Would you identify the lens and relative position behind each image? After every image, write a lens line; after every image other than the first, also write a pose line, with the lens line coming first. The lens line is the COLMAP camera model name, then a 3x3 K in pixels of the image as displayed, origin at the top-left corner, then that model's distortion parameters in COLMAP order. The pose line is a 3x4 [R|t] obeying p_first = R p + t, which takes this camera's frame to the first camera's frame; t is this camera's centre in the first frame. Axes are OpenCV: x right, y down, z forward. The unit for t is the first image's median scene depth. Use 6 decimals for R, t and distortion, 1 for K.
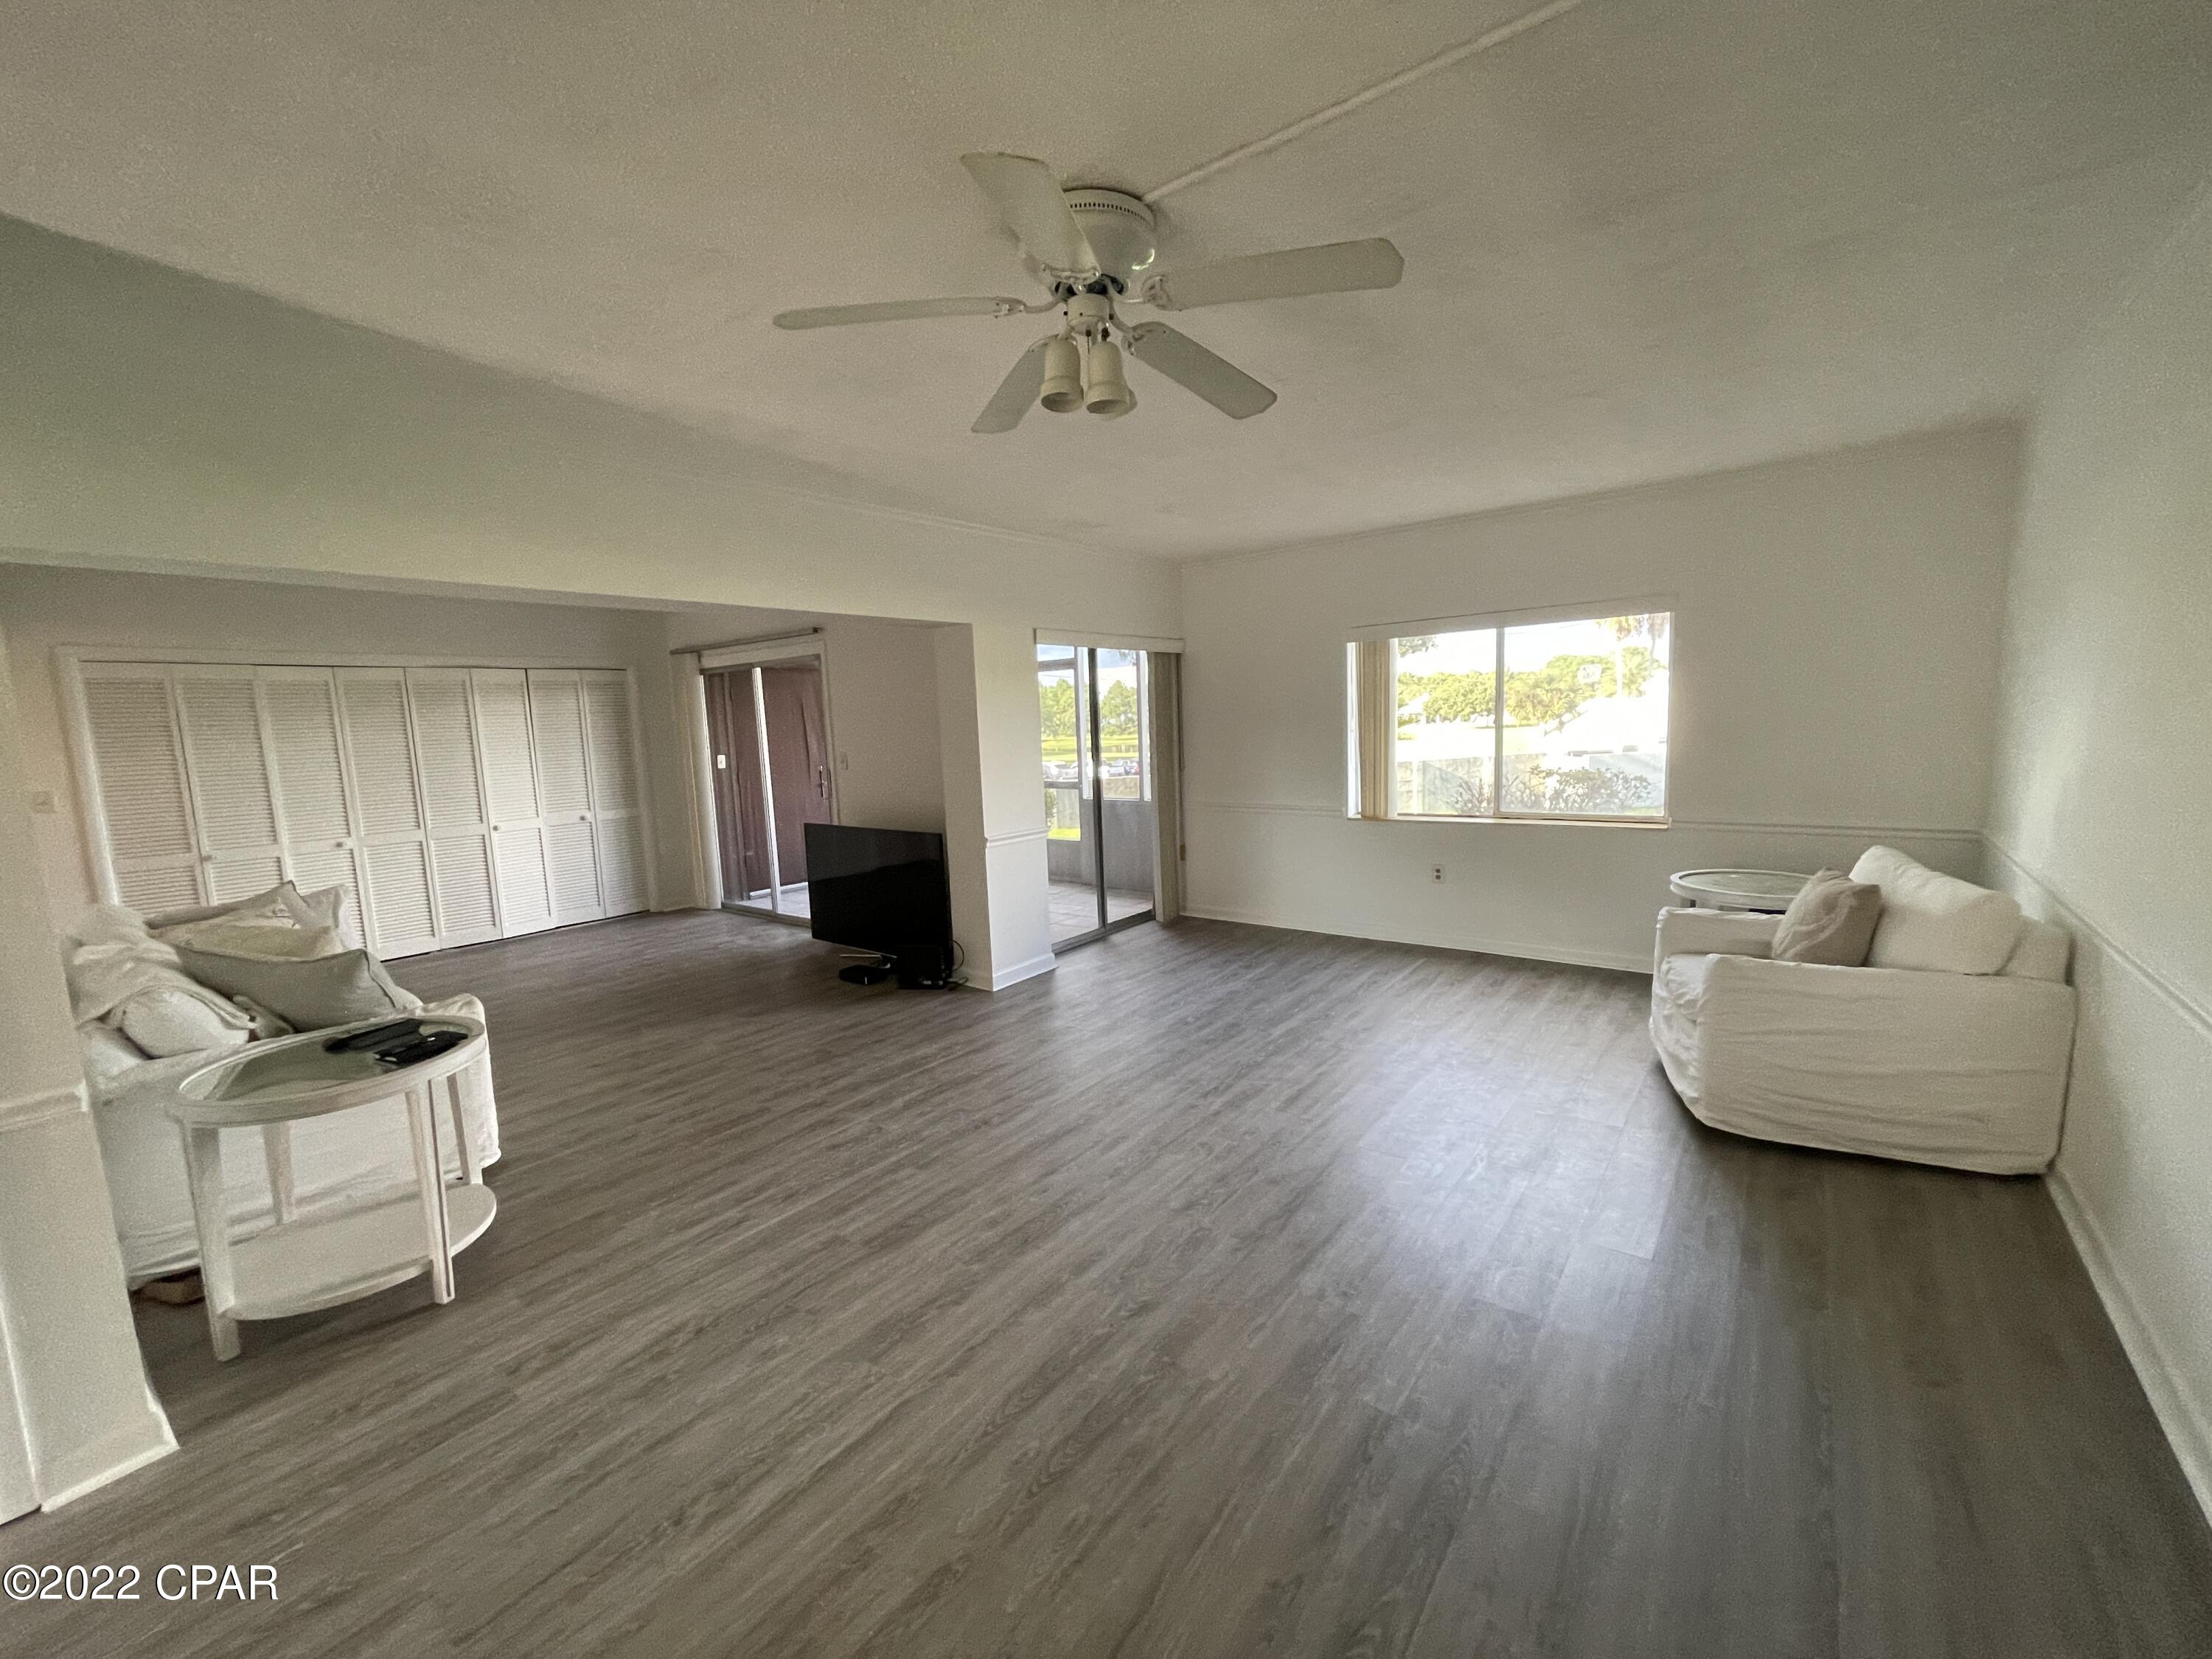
lens RADIAL K [[898.0, 0, 1099.8], [0, 898.0, 835.1], [0, 0, 1]] dist [-0.001549, 0.001635]
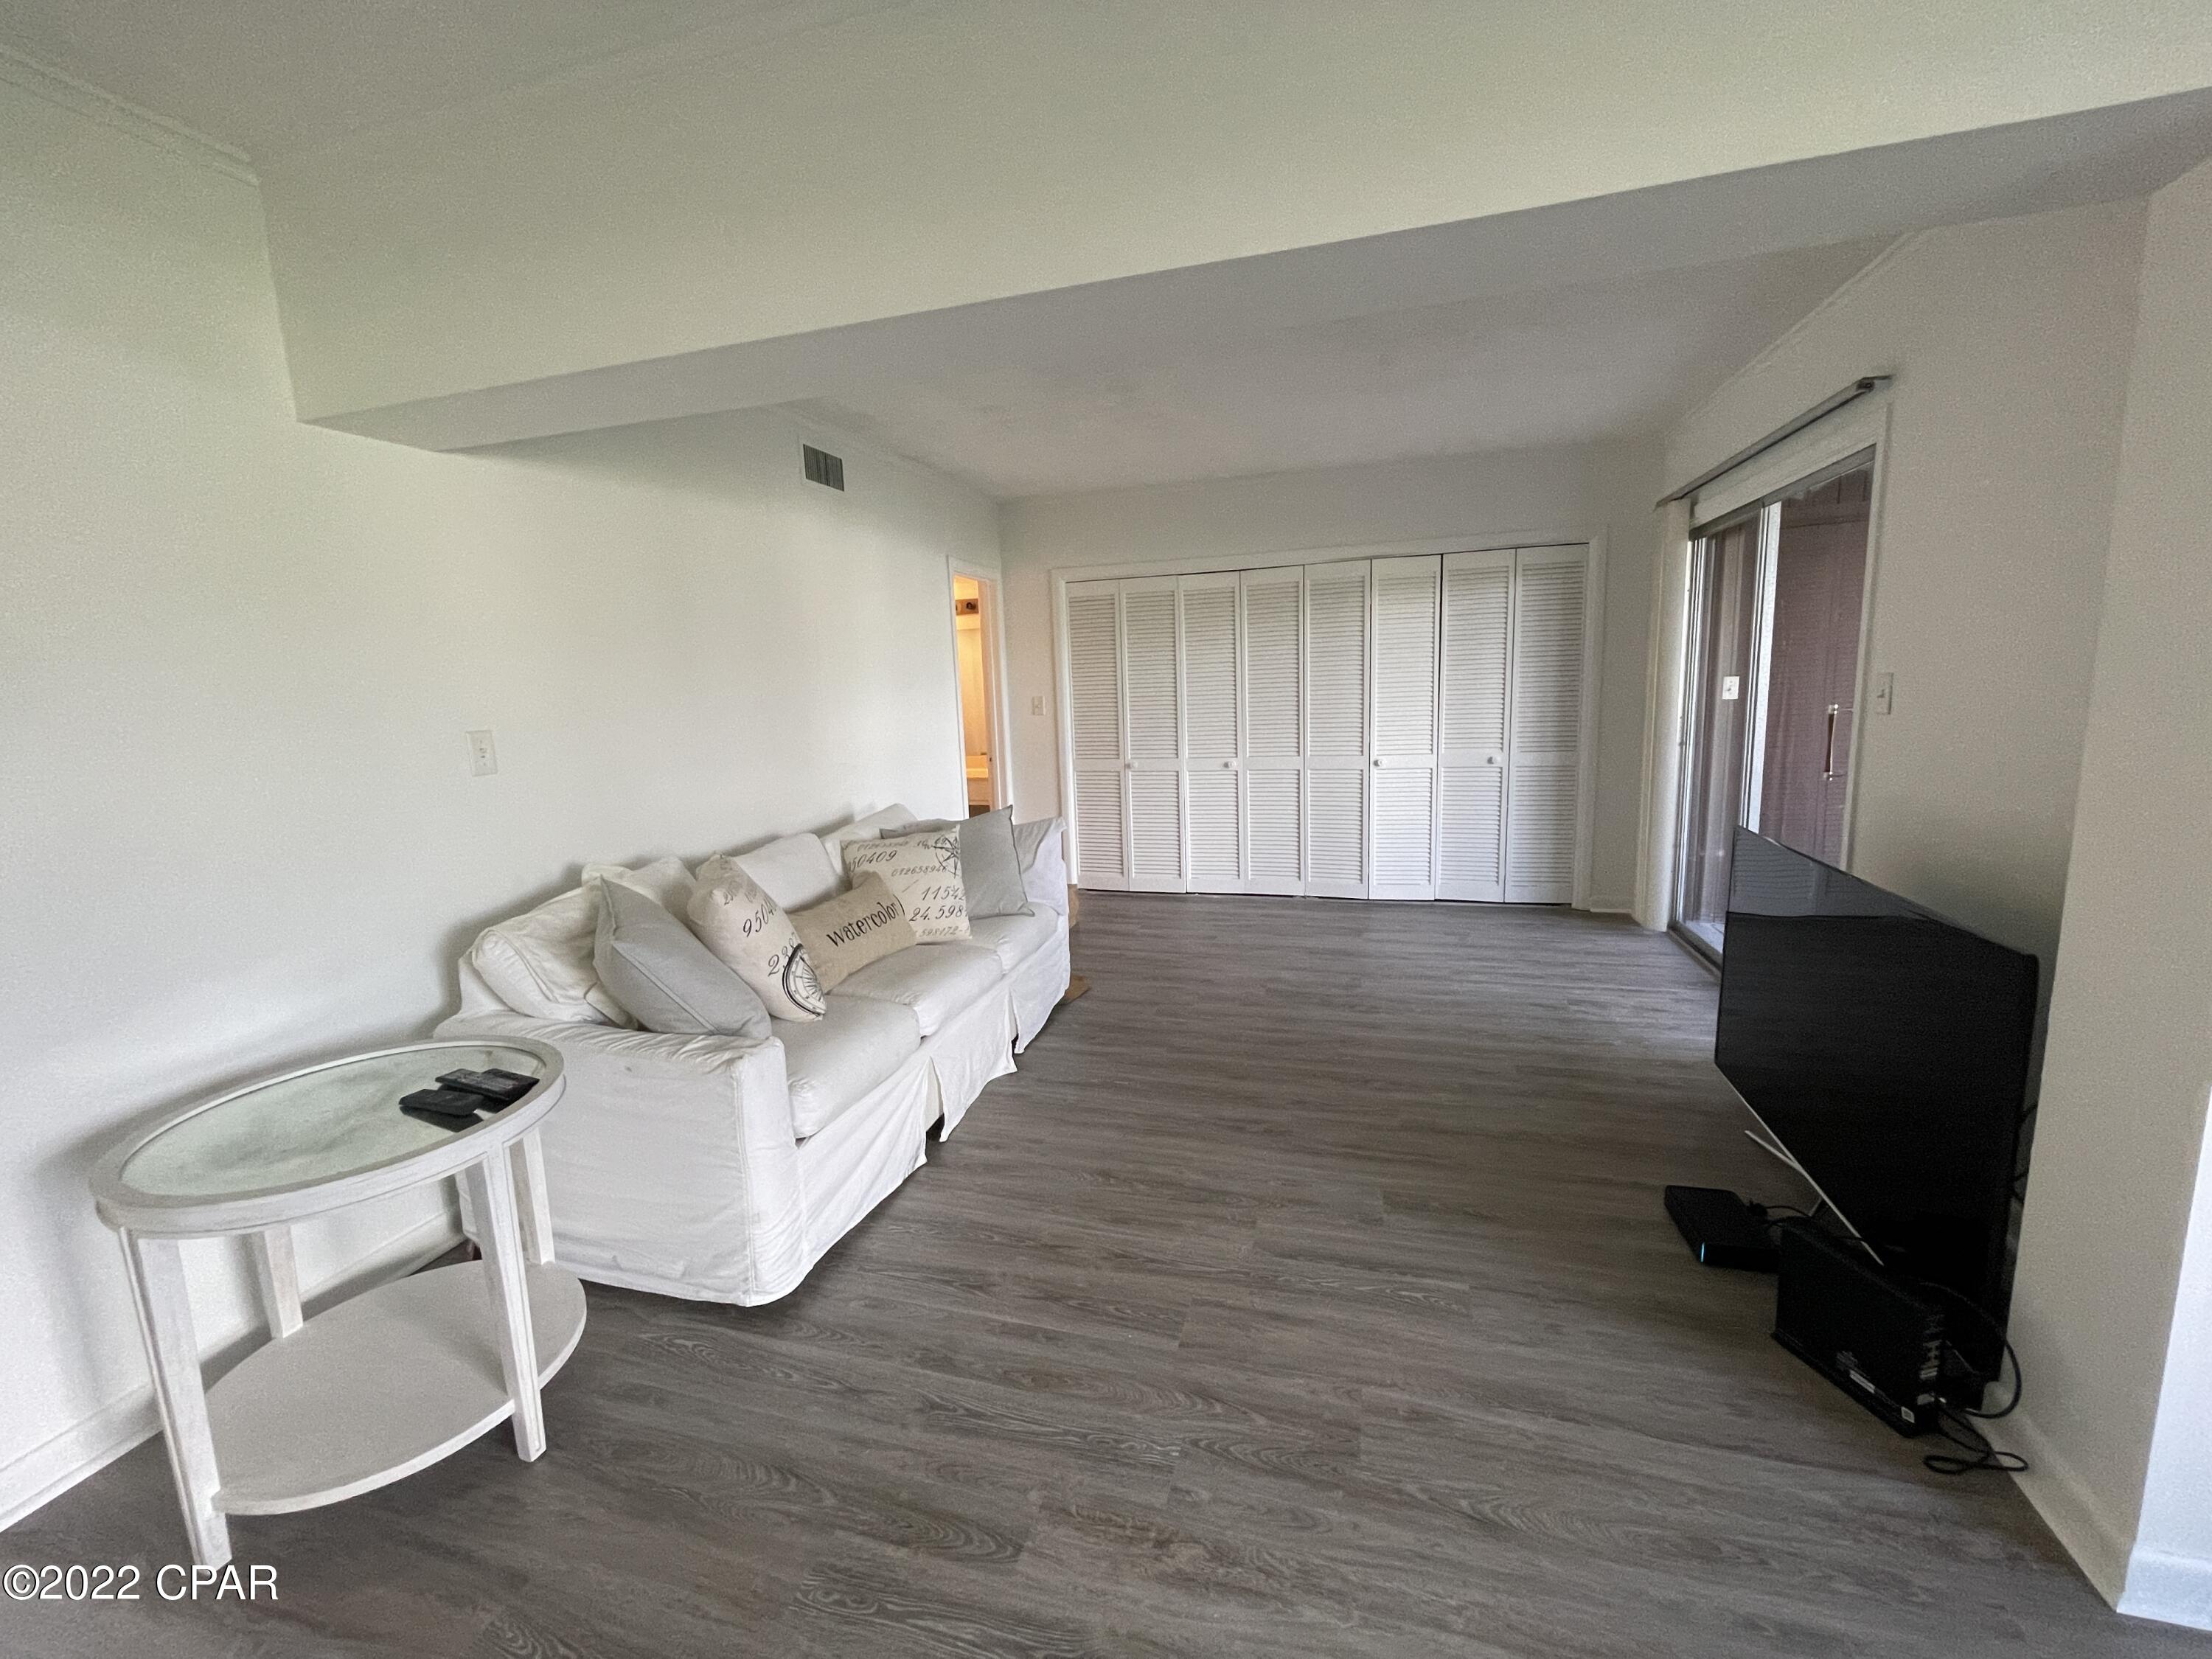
lens RADIAL K [[898.0, 0, 1106.2], [0, 898.0, 825.8], [0, 0, 1]] dist [-0.001549, 0.001635]
pose [[0.362777, 0.170939, -0.916064, -0.021057], [-0.096139, 0.984652, 0.145664, -0.049094], [0.926903, 0.035226, 0.373643, 0.513647]]
